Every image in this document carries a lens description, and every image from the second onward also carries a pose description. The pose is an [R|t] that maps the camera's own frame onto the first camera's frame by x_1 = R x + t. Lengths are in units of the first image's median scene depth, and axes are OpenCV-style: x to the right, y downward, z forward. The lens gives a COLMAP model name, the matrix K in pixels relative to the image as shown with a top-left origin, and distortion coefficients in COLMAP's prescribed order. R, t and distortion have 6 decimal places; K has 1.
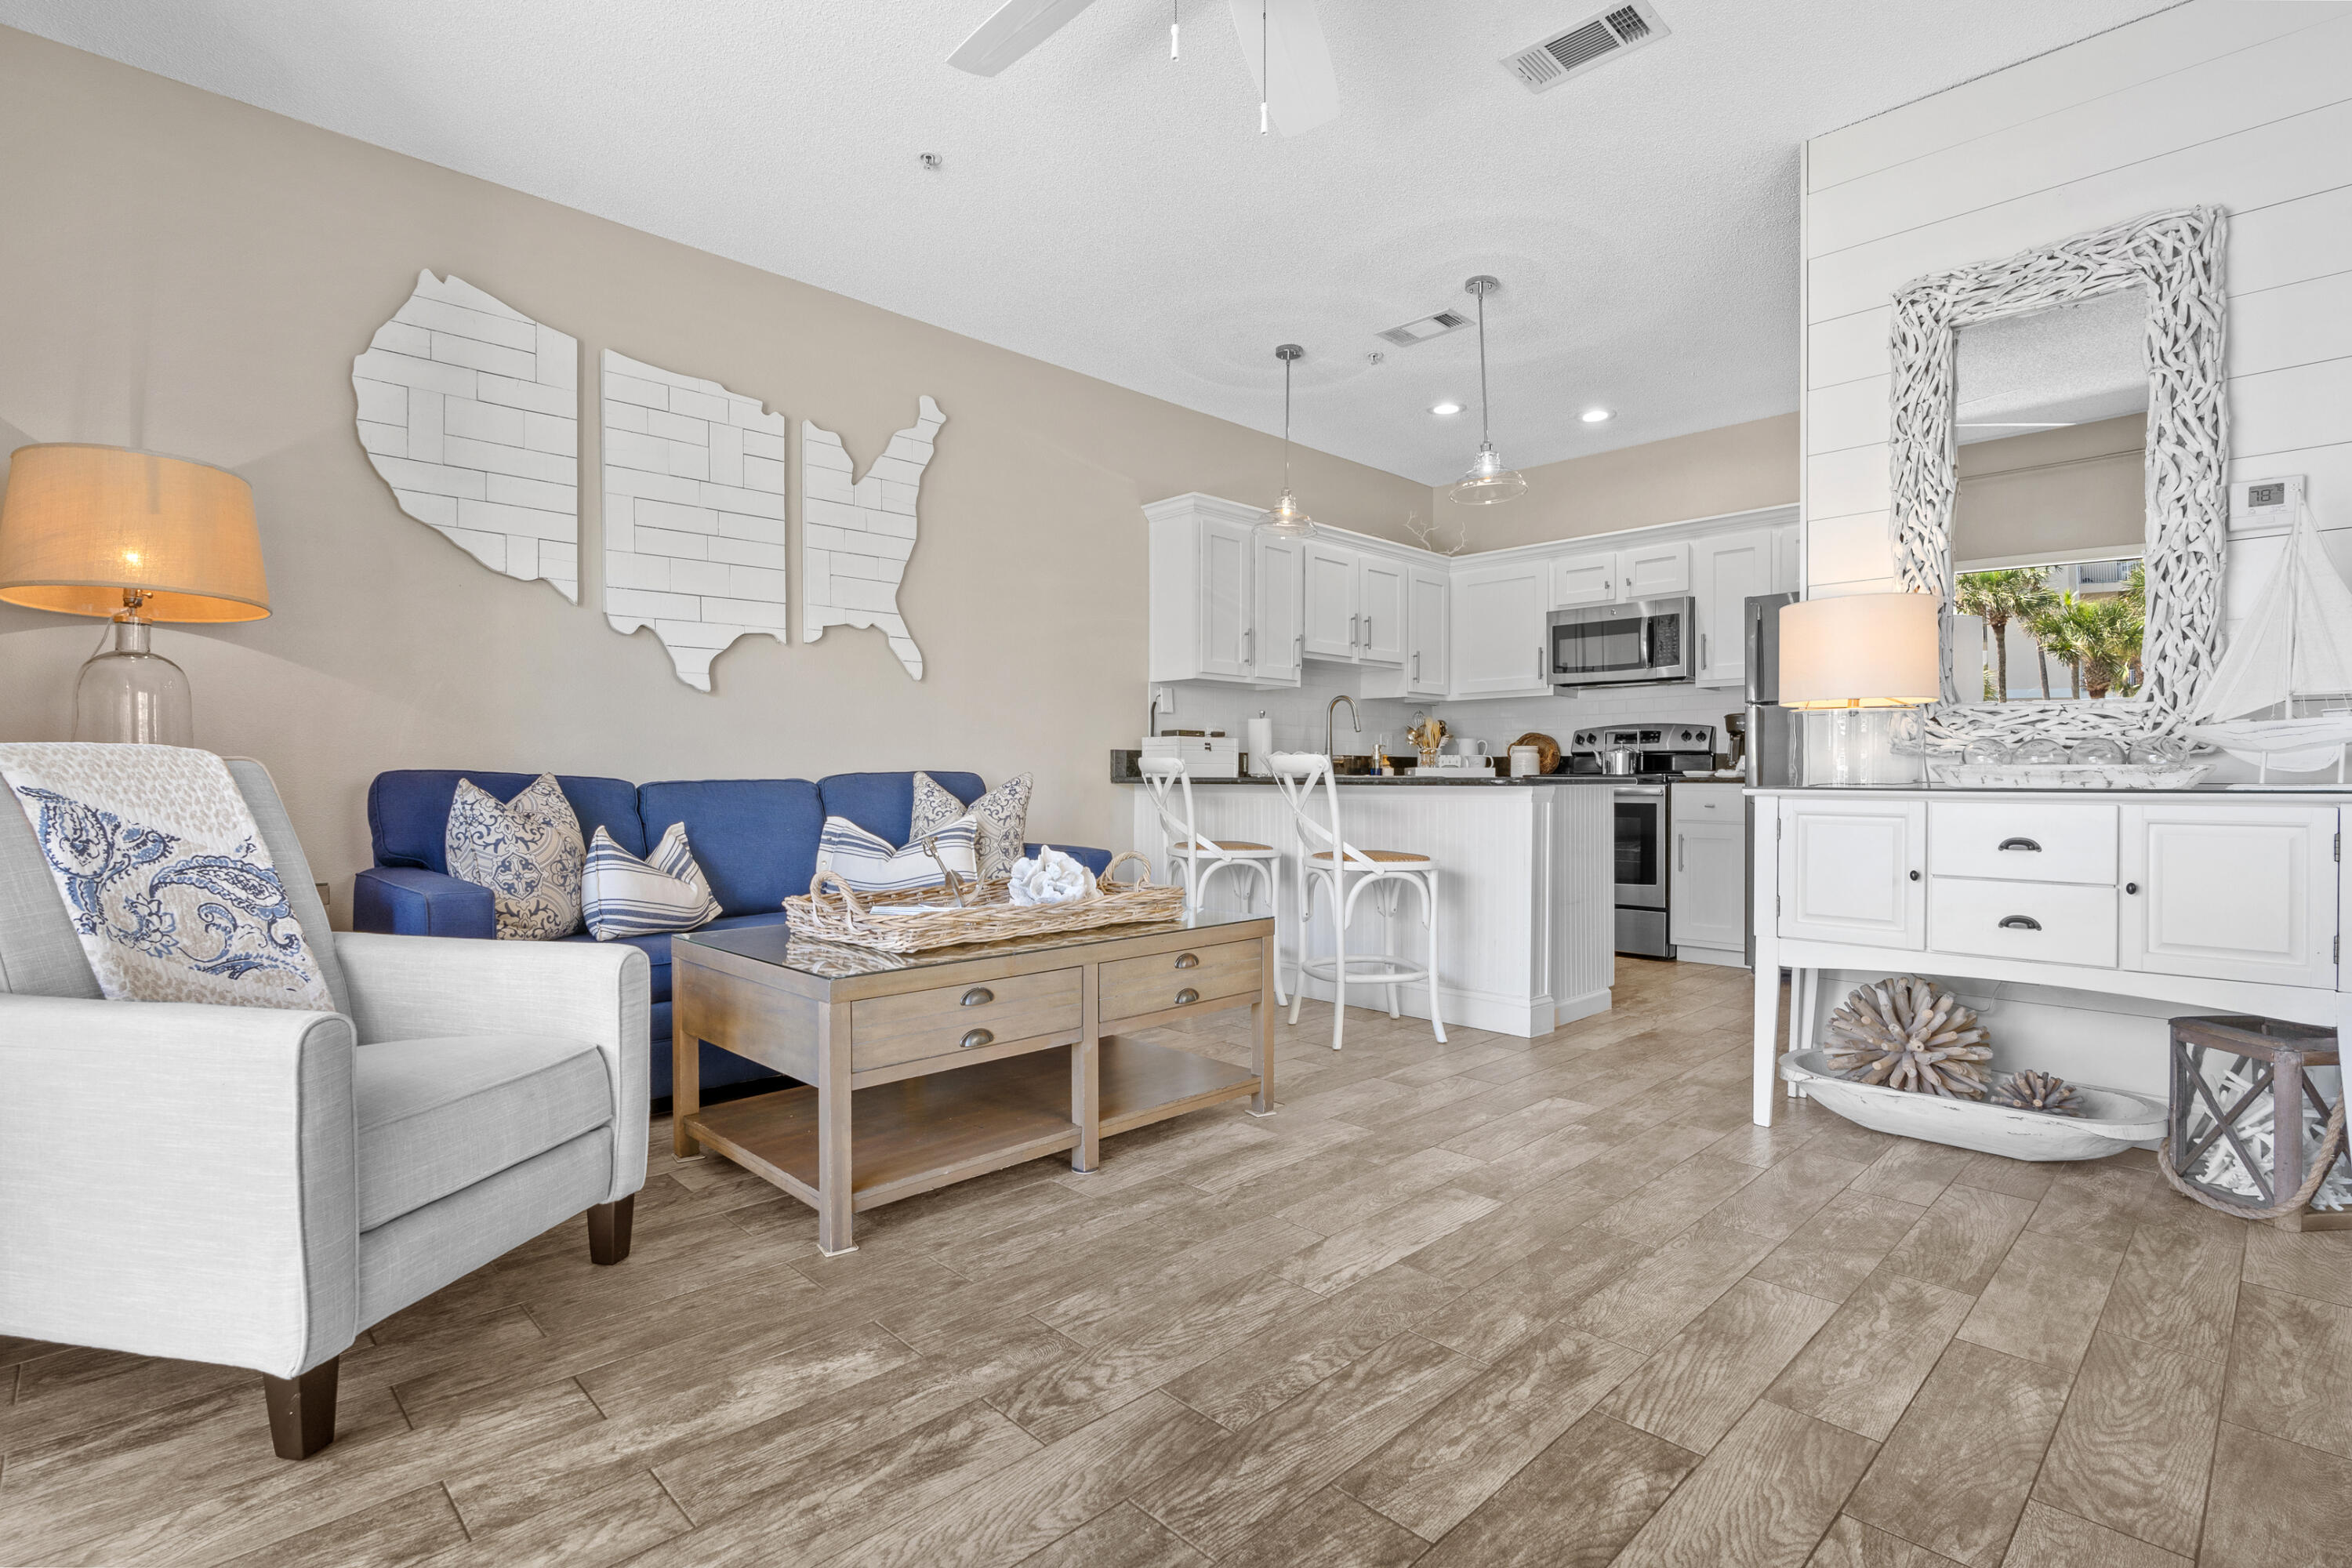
lens RADIAL K [[1122.5, 0, 1162.0], [0, 1122.5, 780.2], [0, 0, 1]] dist [-0.003064, 0.001092]
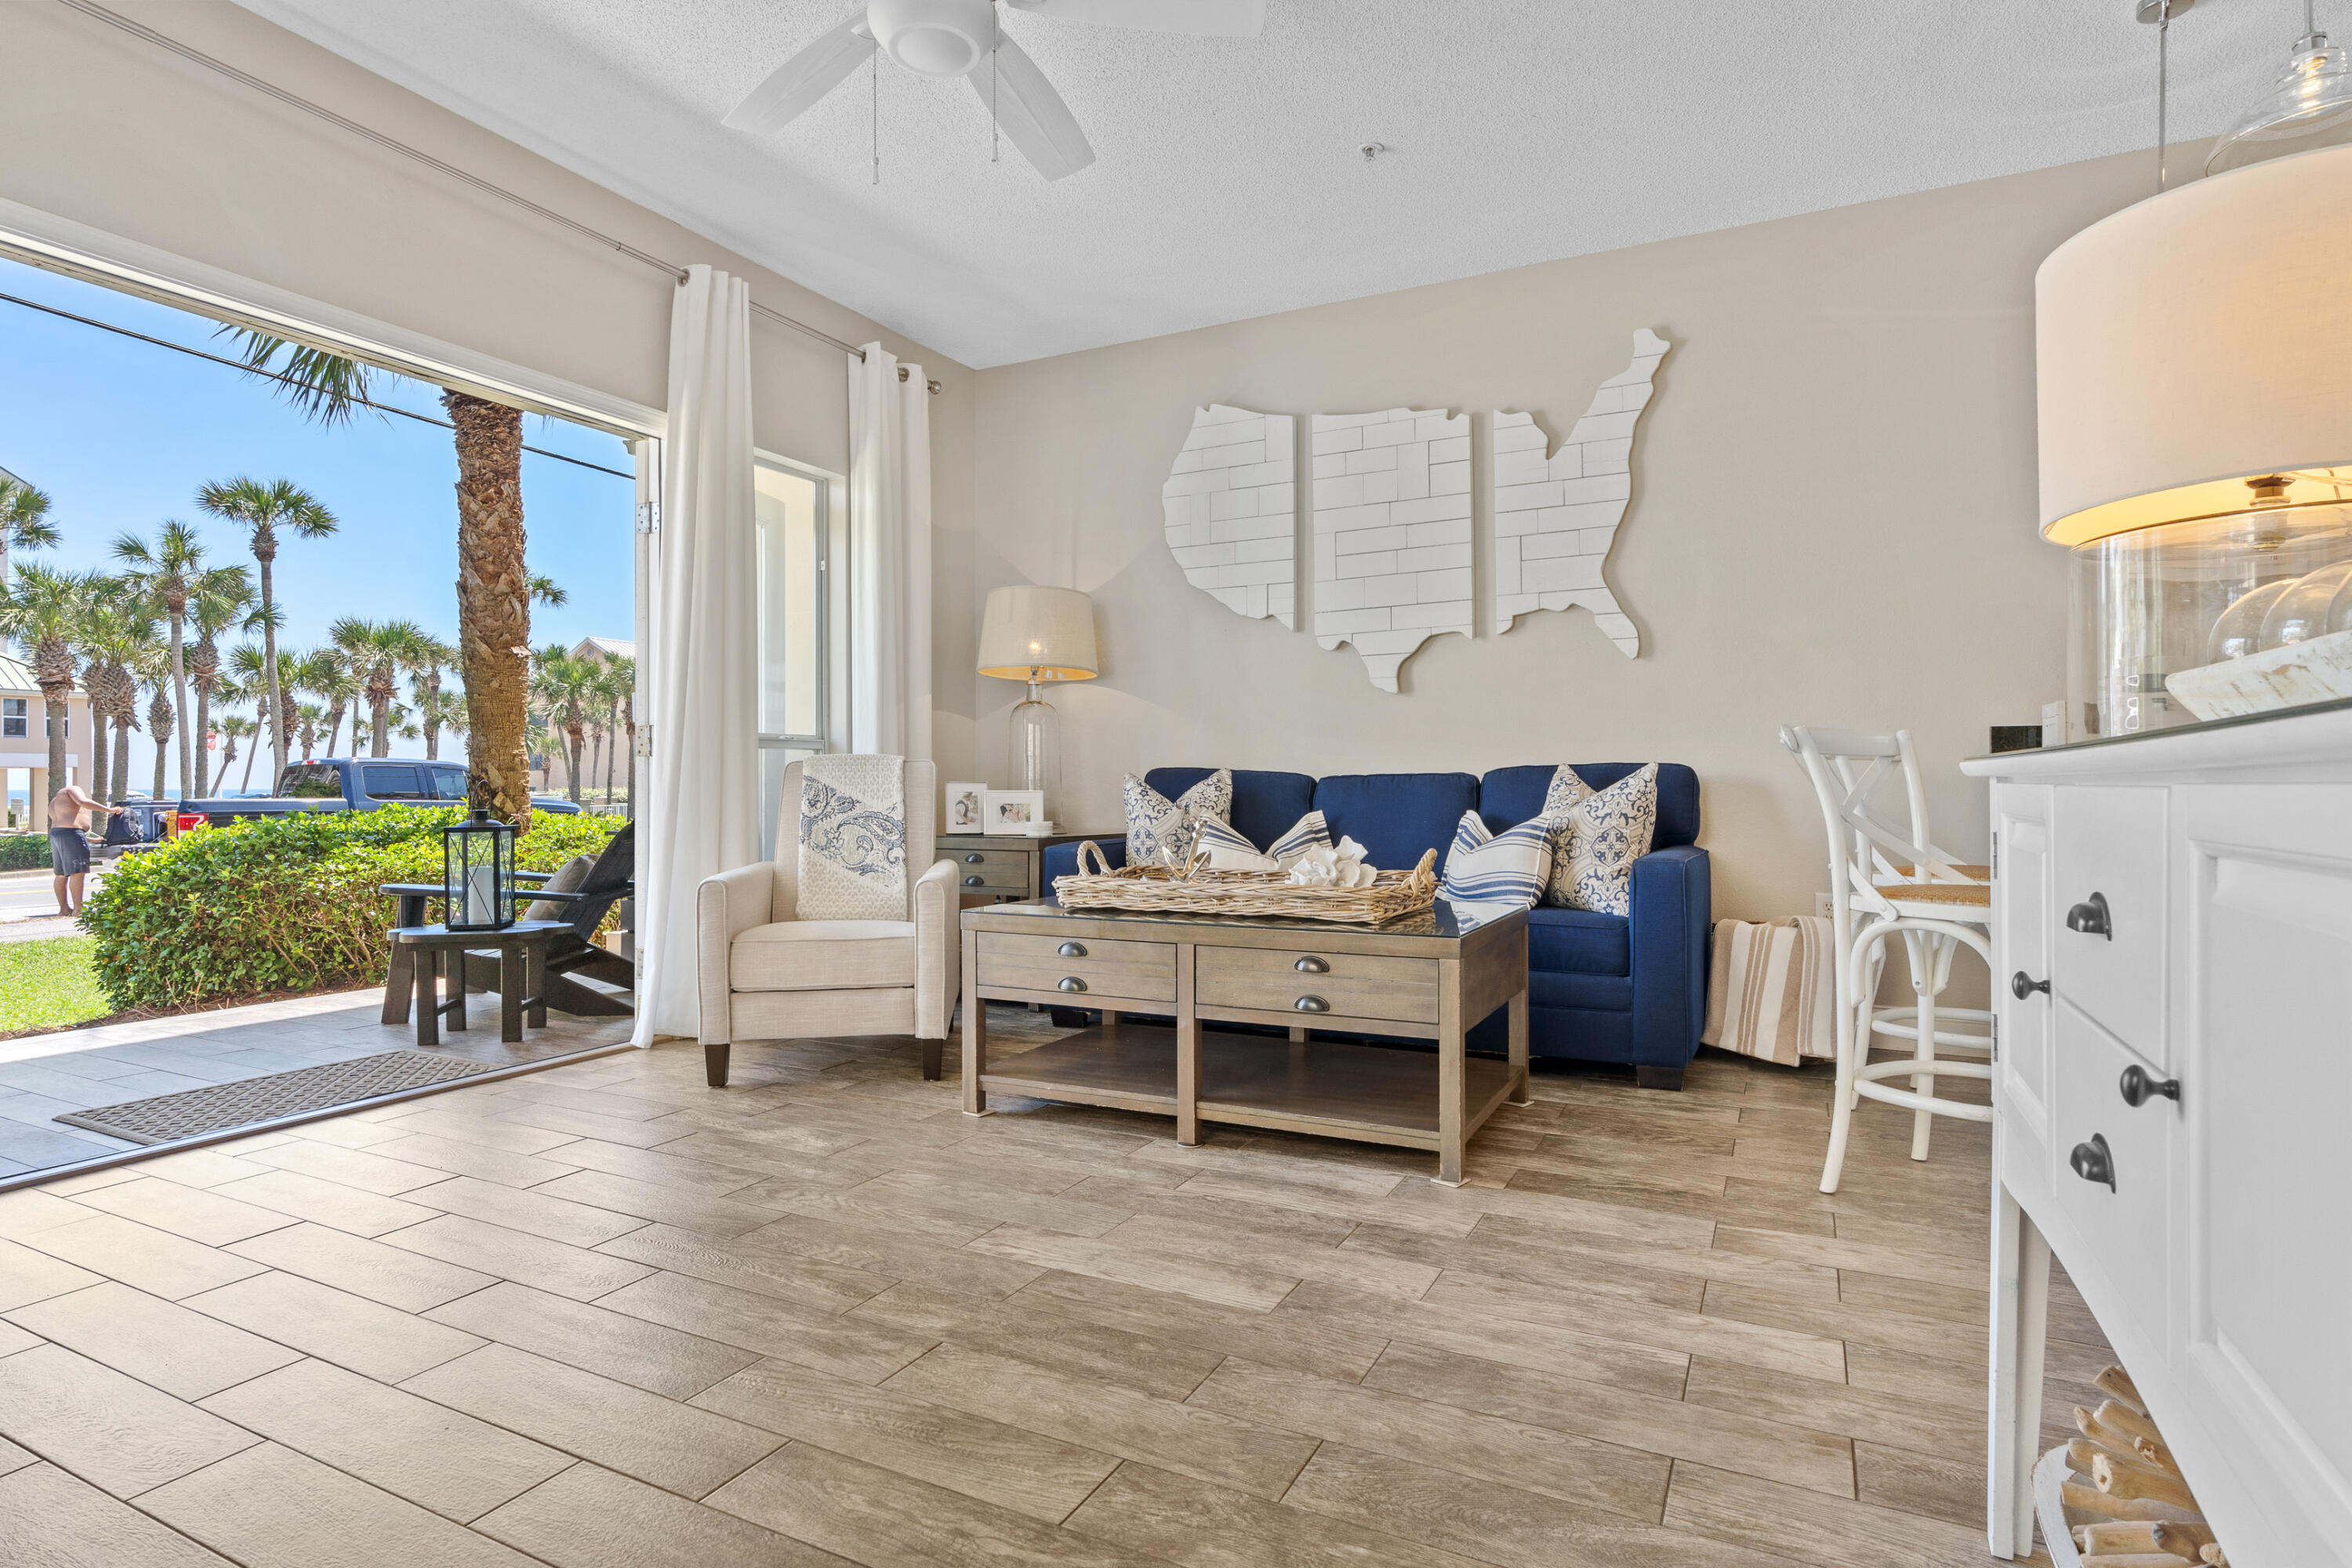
lens RADIAL K [[1226.8, 0, 1168.8], [0, 1226.8, 785.2], [0, 0, 1]] dist [-0.004134, 0.002114]
pose [[0.317797, -0.000452, -0.948159, 0.946954], [-0.000777, 0.999999, -0.000737, 0.016901], [0.948158, 0.000970, 0.317797, 0.591361]]
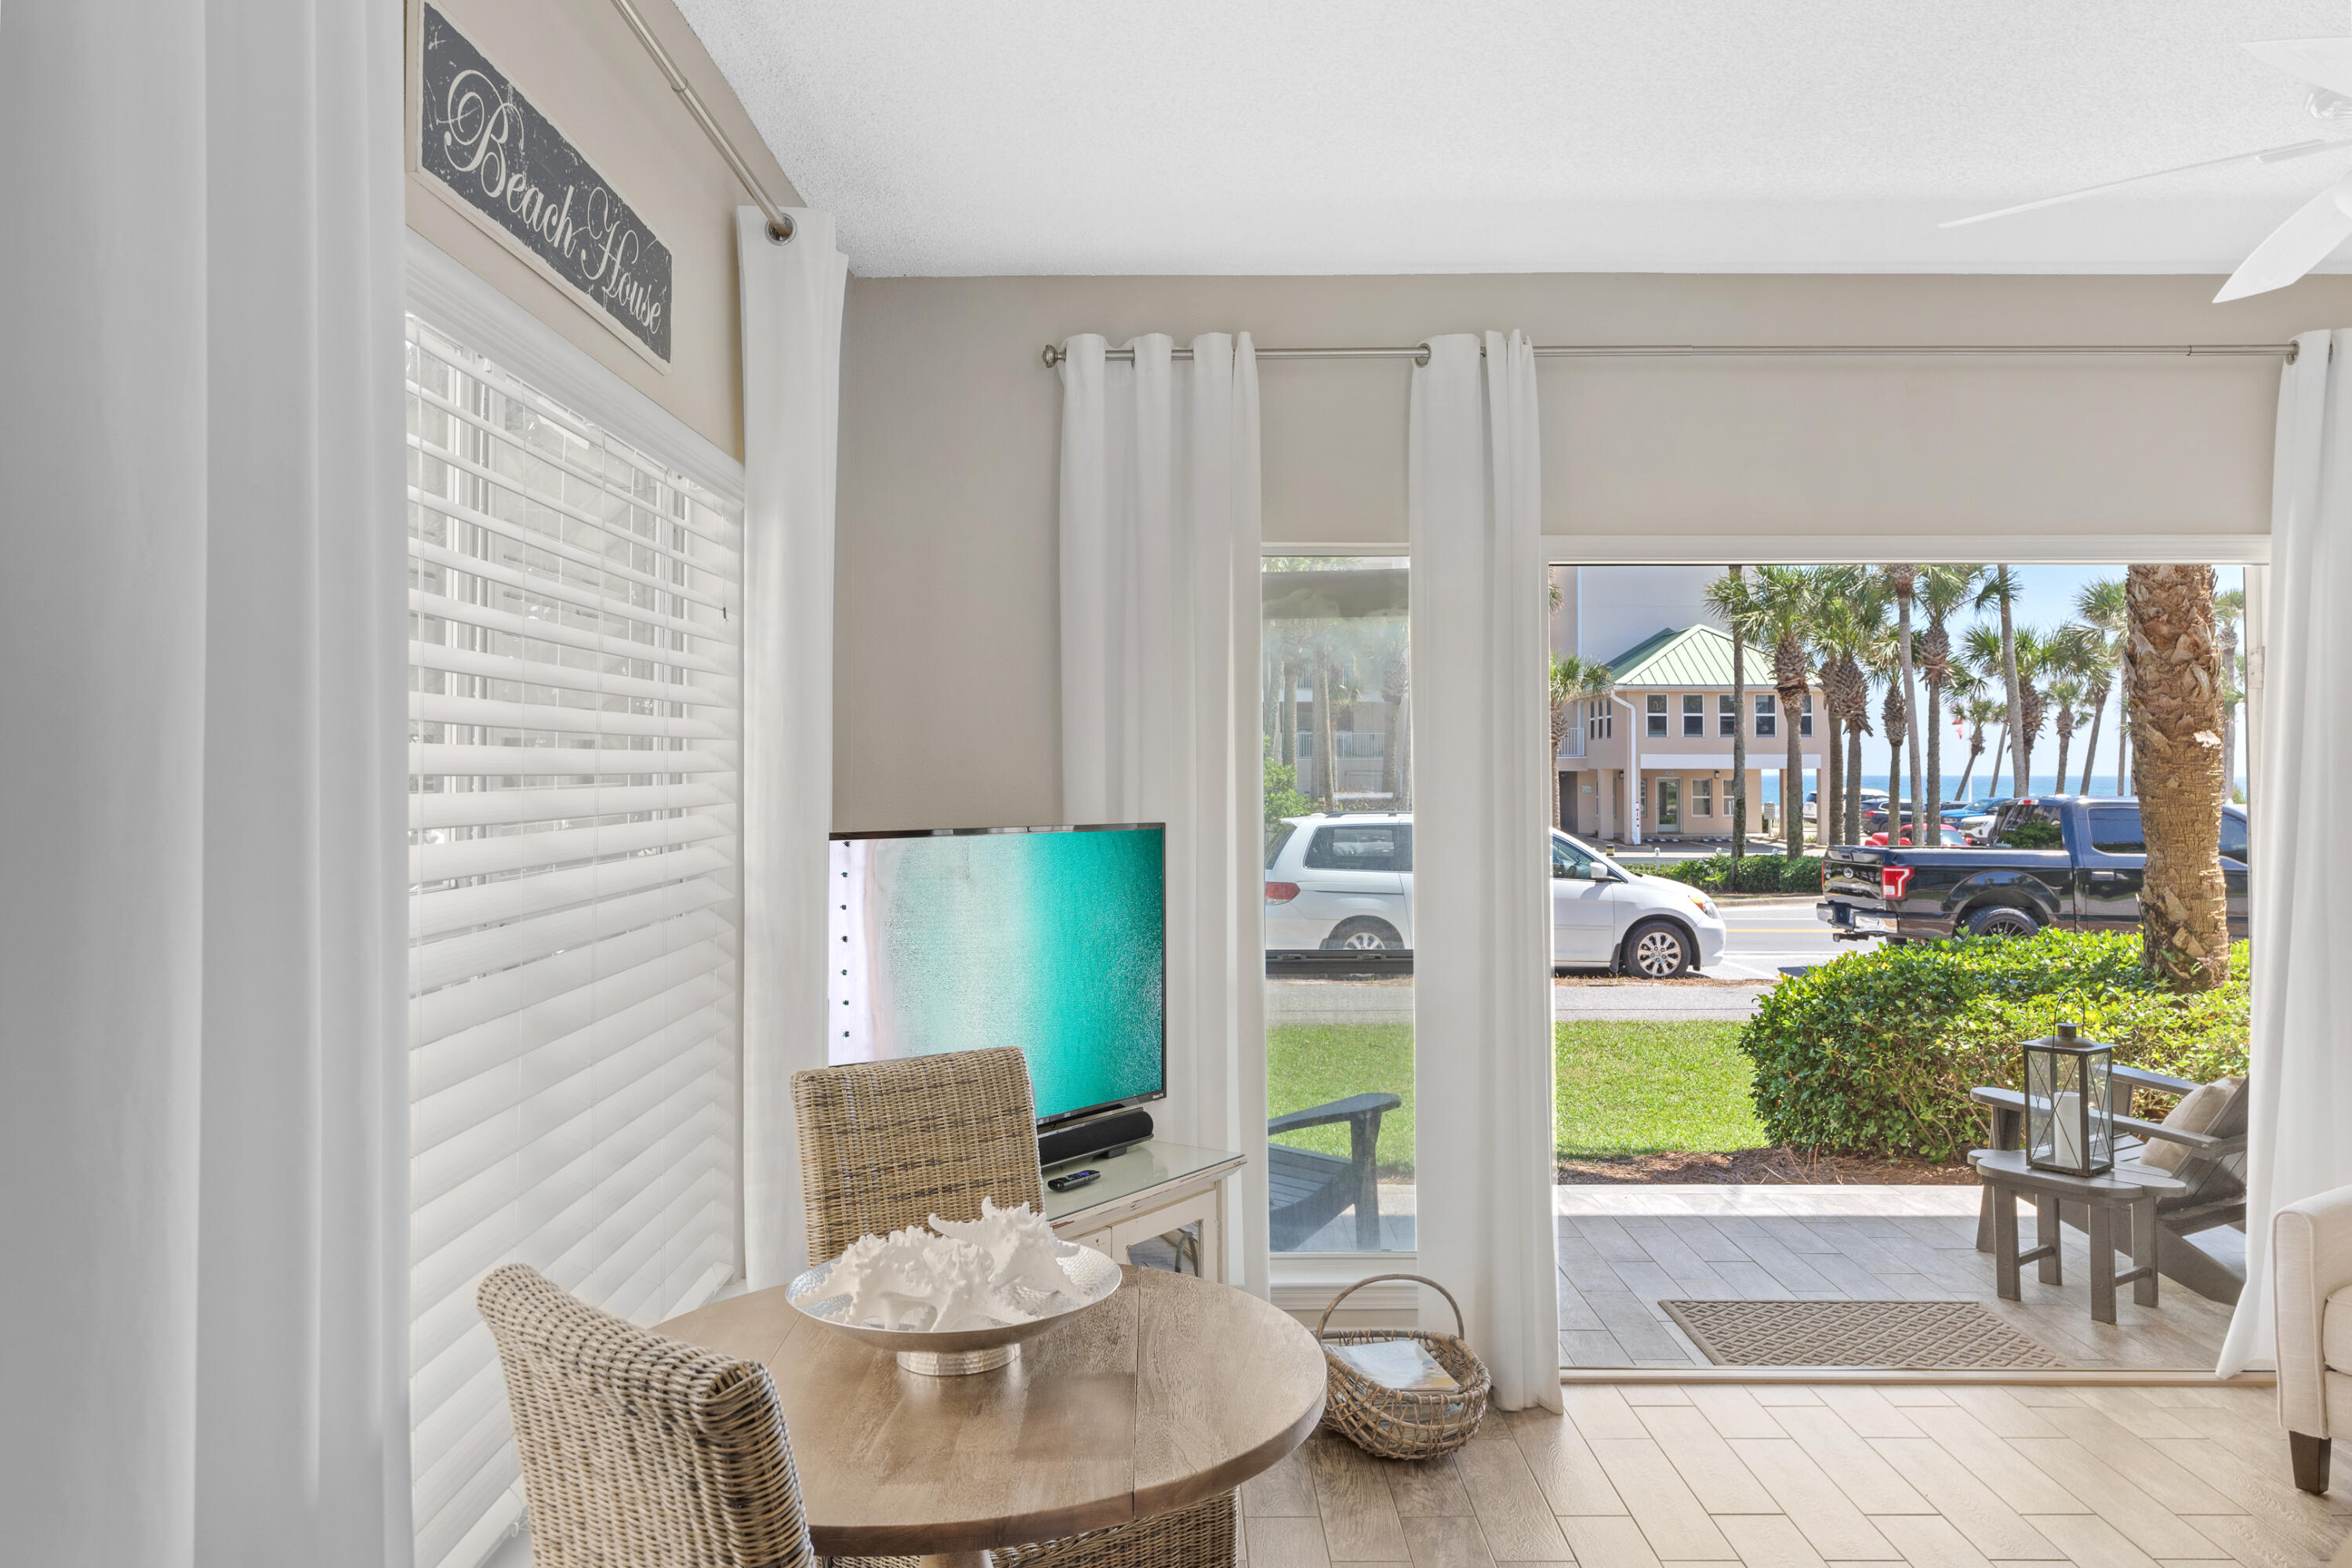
lens RADIAL K [[1764.5, 0, 1148.9], [0, 1764.5, 721.7], [0, 0, 1]] dist [0.001426, 0.001541]
pose [[-0.700529, -0.019077, -0.713369, 1.194098], [-0.001320, 0.999676, -0.025437, -0.227189], [0.713622, -0.016878, -0.700327, 0.877404]]
